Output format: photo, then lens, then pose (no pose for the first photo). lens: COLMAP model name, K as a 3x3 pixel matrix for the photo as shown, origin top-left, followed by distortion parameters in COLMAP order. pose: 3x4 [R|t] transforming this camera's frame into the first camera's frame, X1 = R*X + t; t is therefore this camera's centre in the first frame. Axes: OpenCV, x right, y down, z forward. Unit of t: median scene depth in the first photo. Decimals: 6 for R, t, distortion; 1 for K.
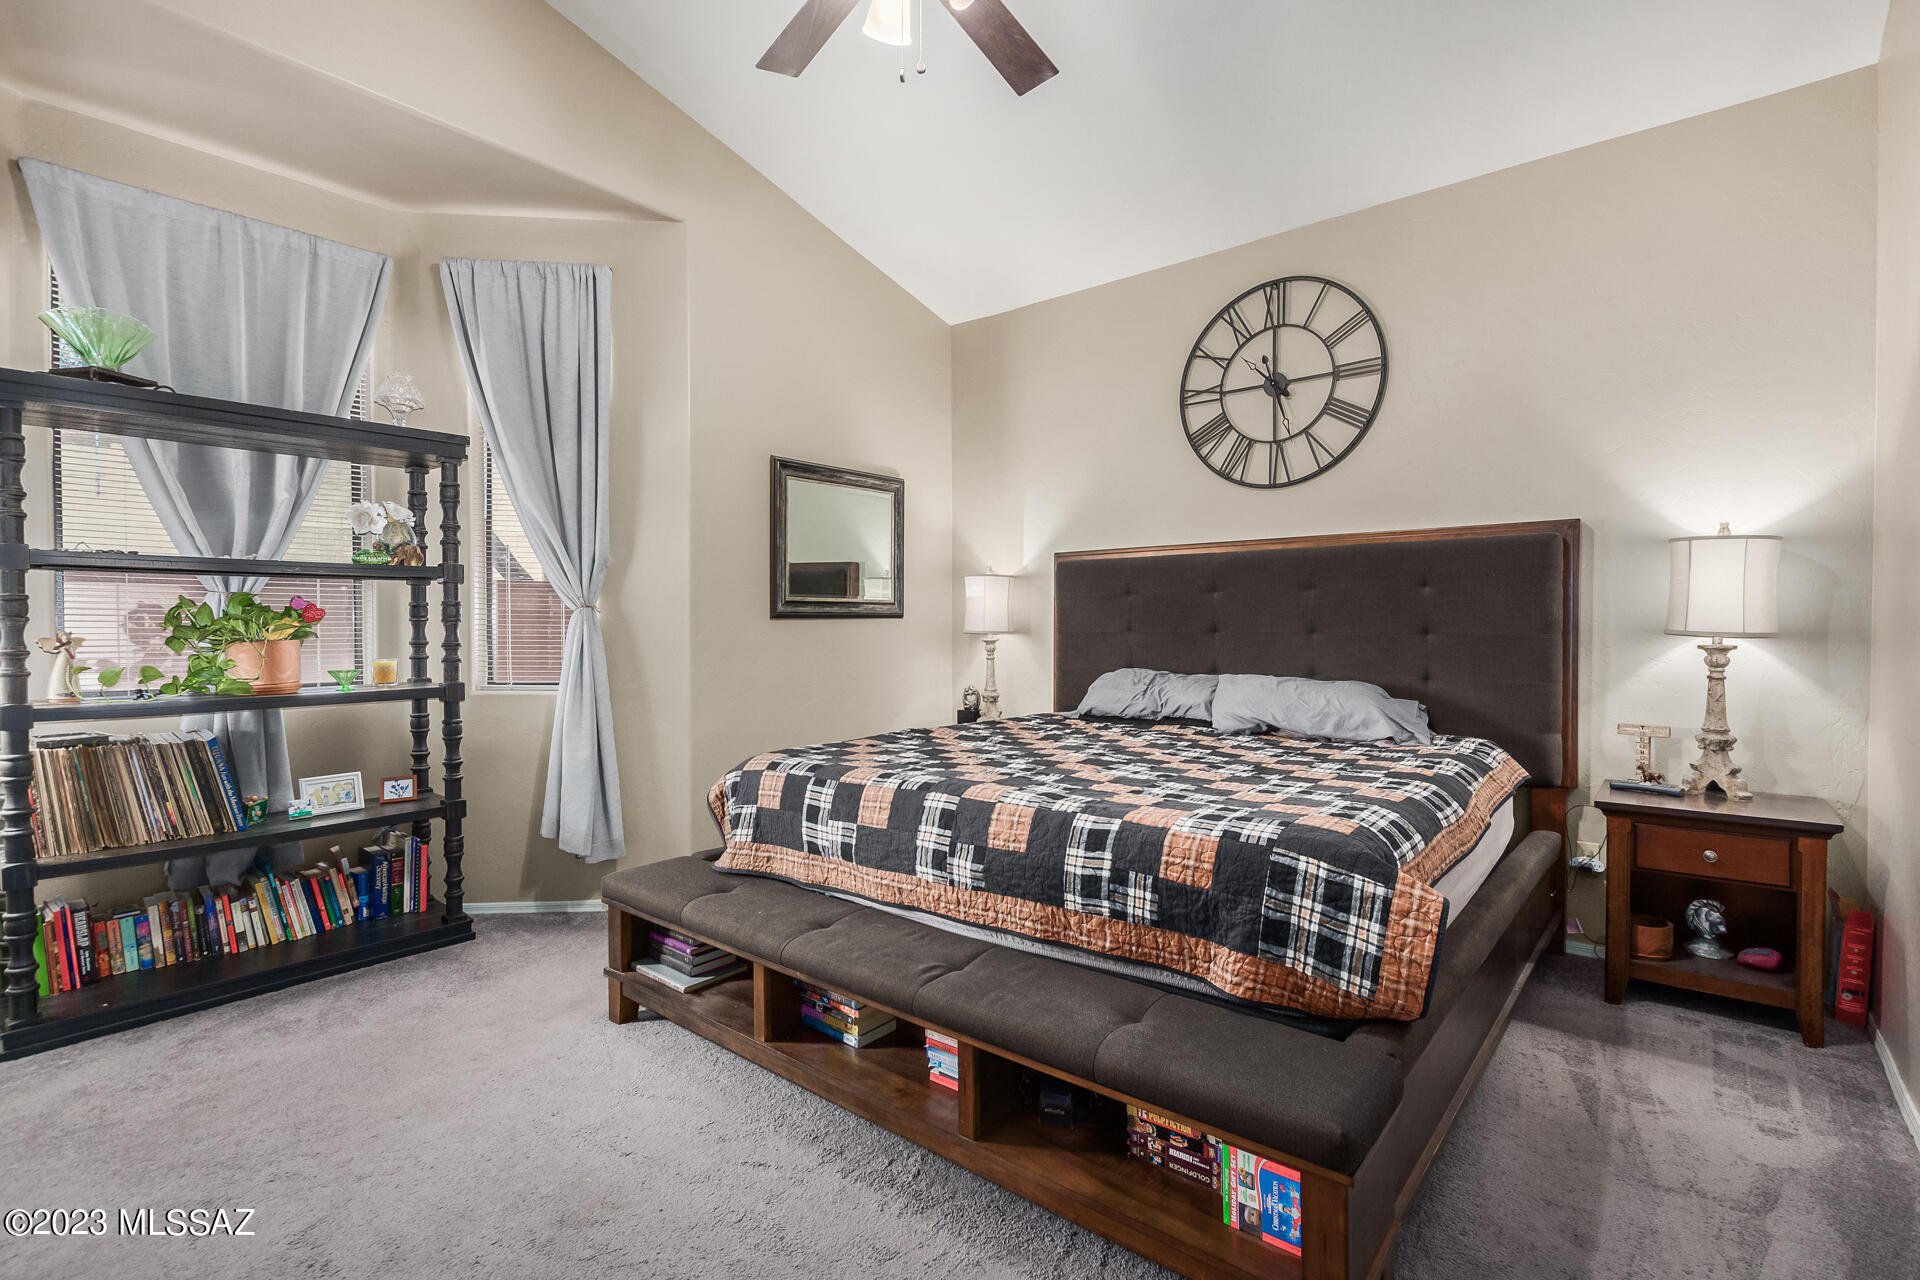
lens RADIAL K [[888.2, 0, 952.9], [0, 888.2, 635.6], [0, 0, 1]] dist [-0.001979, 0.000291]
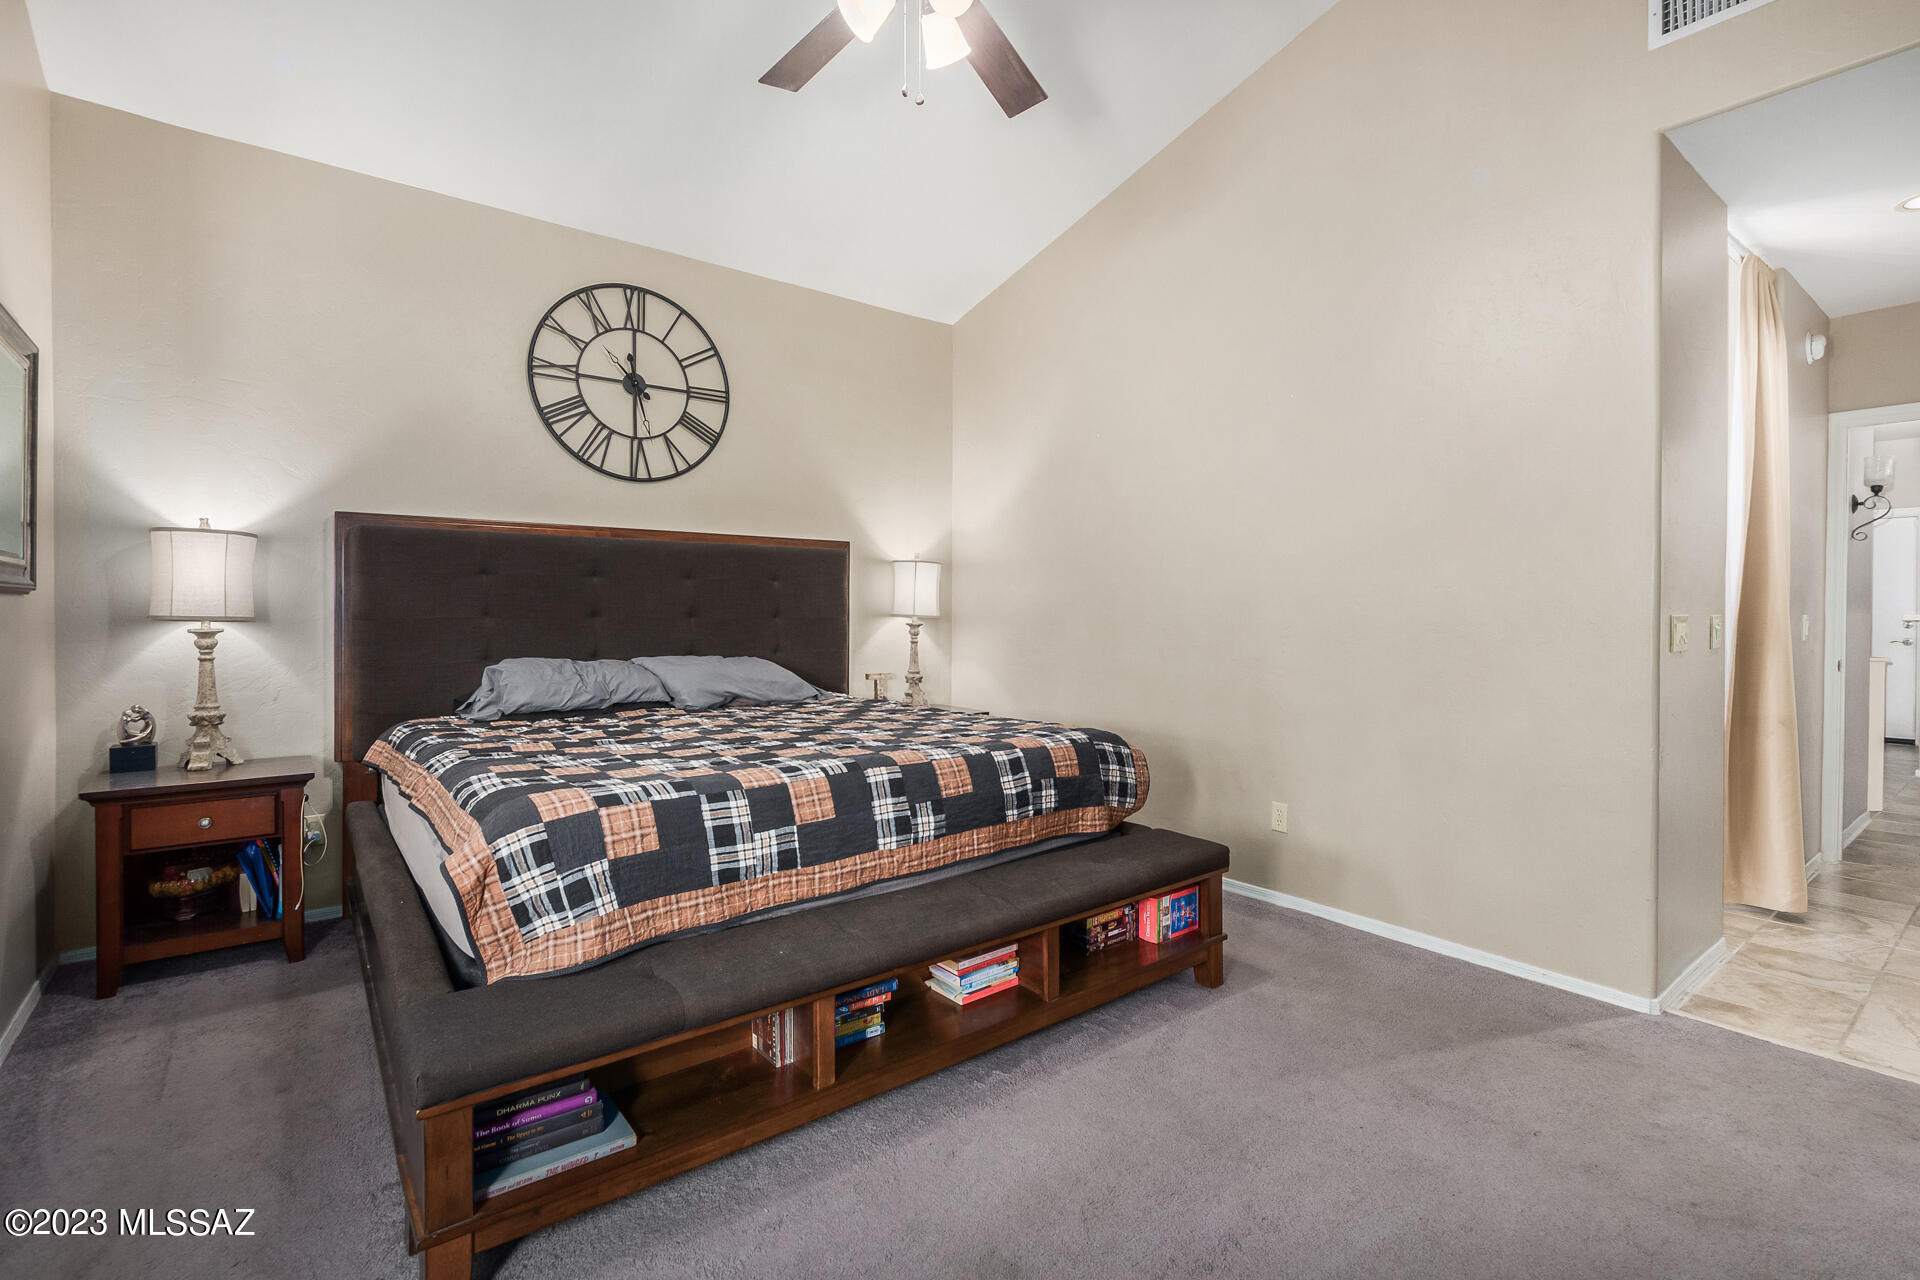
lens RADIAL K [[888.2, 0, 953.1], [0, 888.2, 629.1], [0, 0, 1]] dist [-0.001979, 0.000291]
pose [[0.207155, -0.015230, 0.978190, -0.765008], [0.008076, 0.999871, 0.013857, -0.000889], [-0.978275, 0.005029, 0.207251, 0.515688]]
